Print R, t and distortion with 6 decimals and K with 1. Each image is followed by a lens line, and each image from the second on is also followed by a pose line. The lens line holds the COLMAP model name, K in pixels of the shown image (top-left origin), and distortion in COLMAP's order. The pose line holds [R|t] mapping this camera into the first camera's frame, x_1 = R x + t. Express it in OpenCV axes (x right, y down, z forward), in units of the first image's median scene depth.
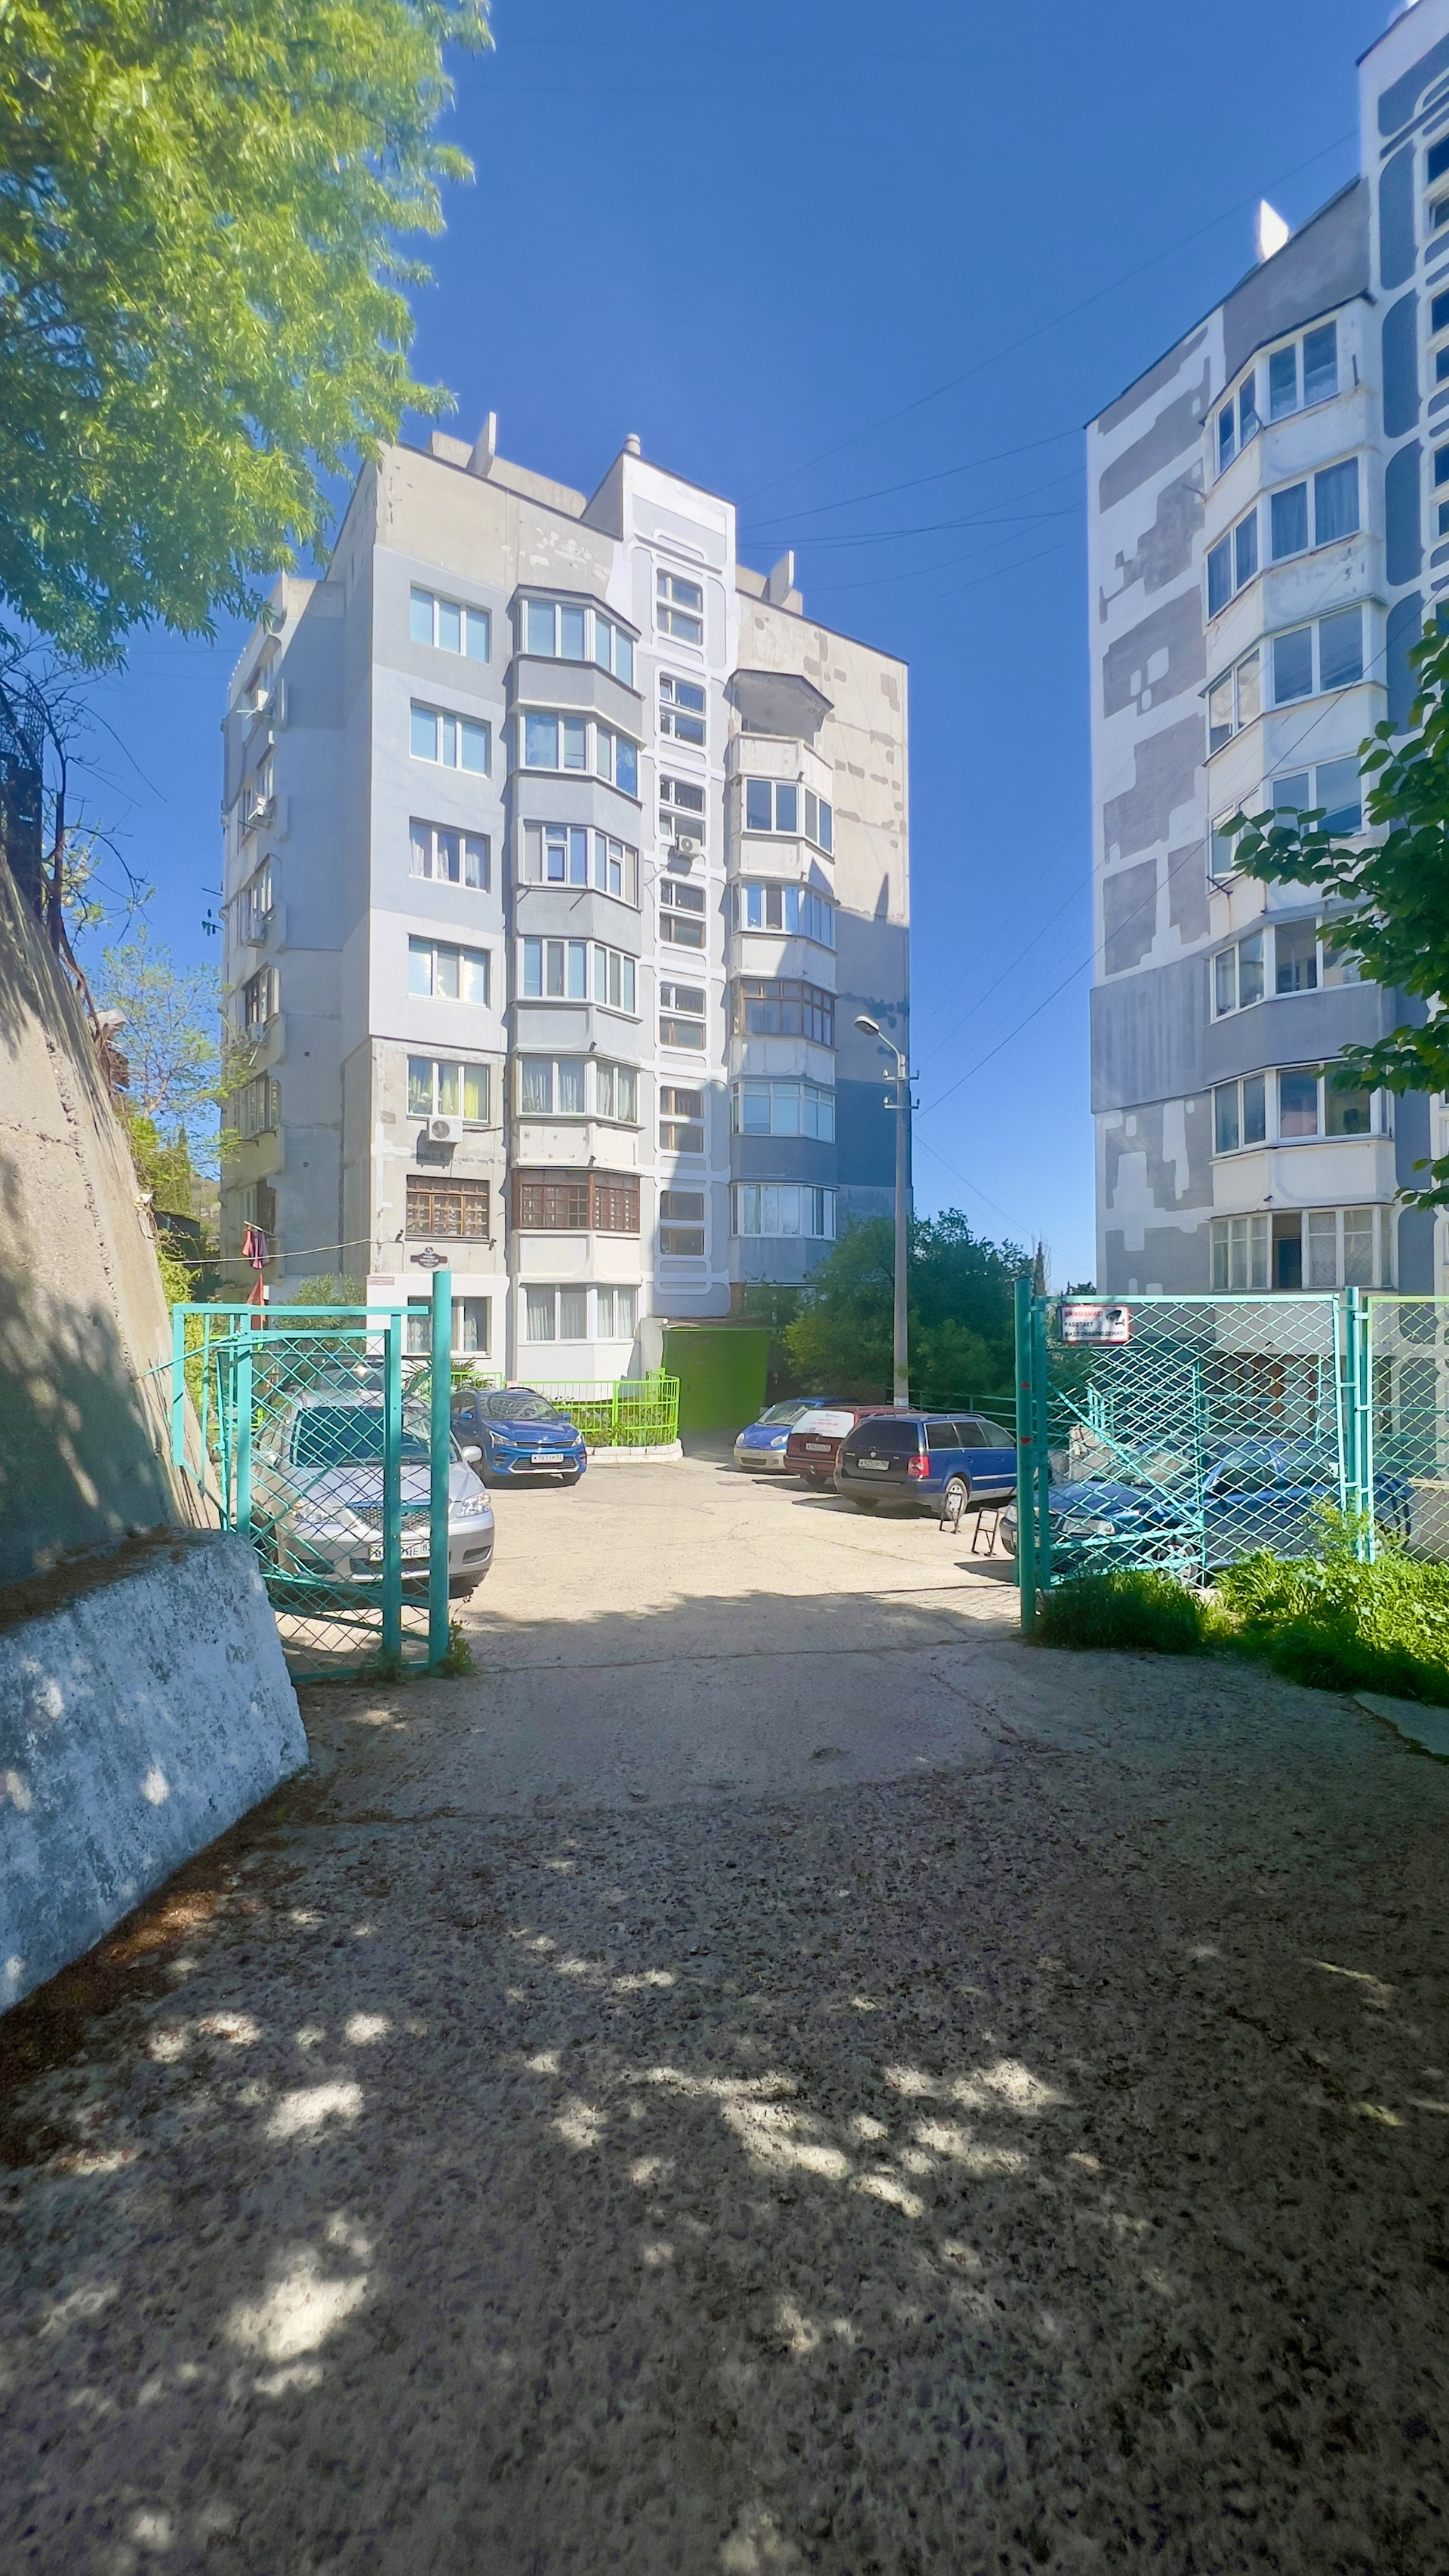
lens RADIAL K [[1029.7, 0, 729.3], [0, 1029.7, 1284.2], [0, 0, 1]] dist [-0.004079, -0.000345]
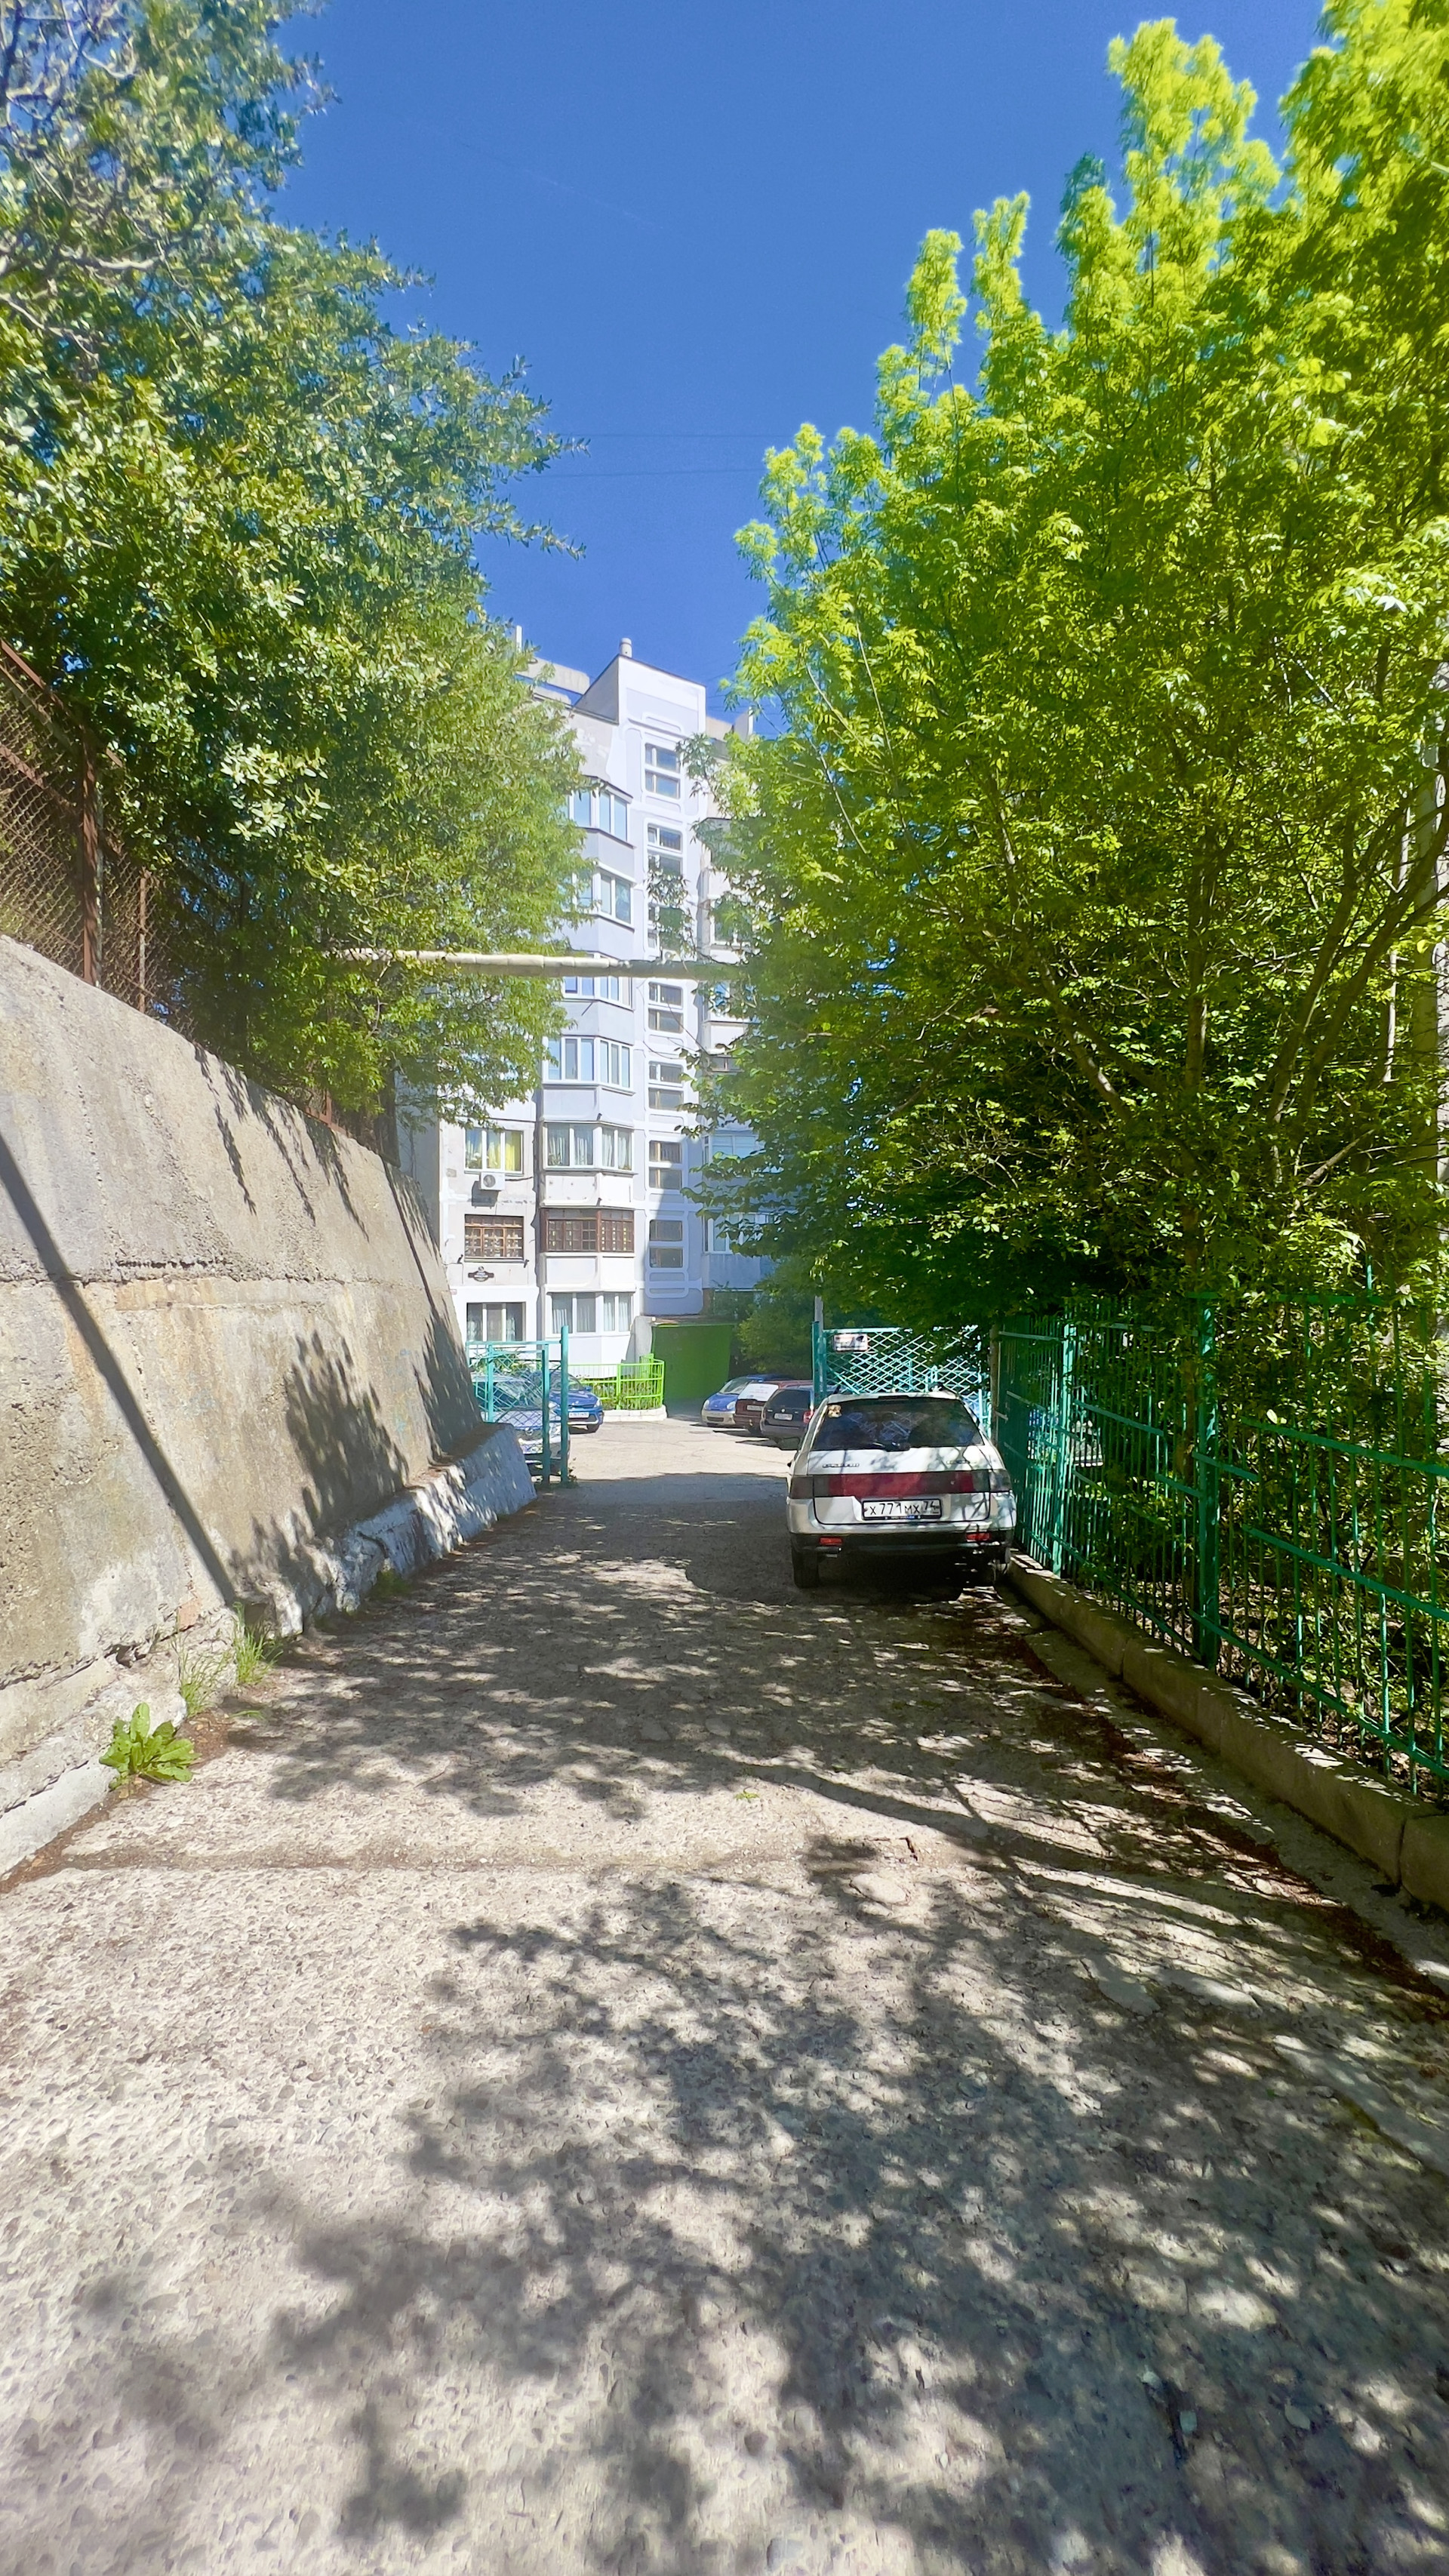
lens RADIAL K [[1029.7, 0, 724.6], [0, 1029.7, 1291.0], [0, 0, 1]] dist [-0.004079, -0.000345]
pose [[0.999955, -0.002199, 0.009215, 0.019300], [0.001928, 0.999568, 0.029314, -0.041392], [-0.009276, -0.029295, 0.999528, -0.360311]]
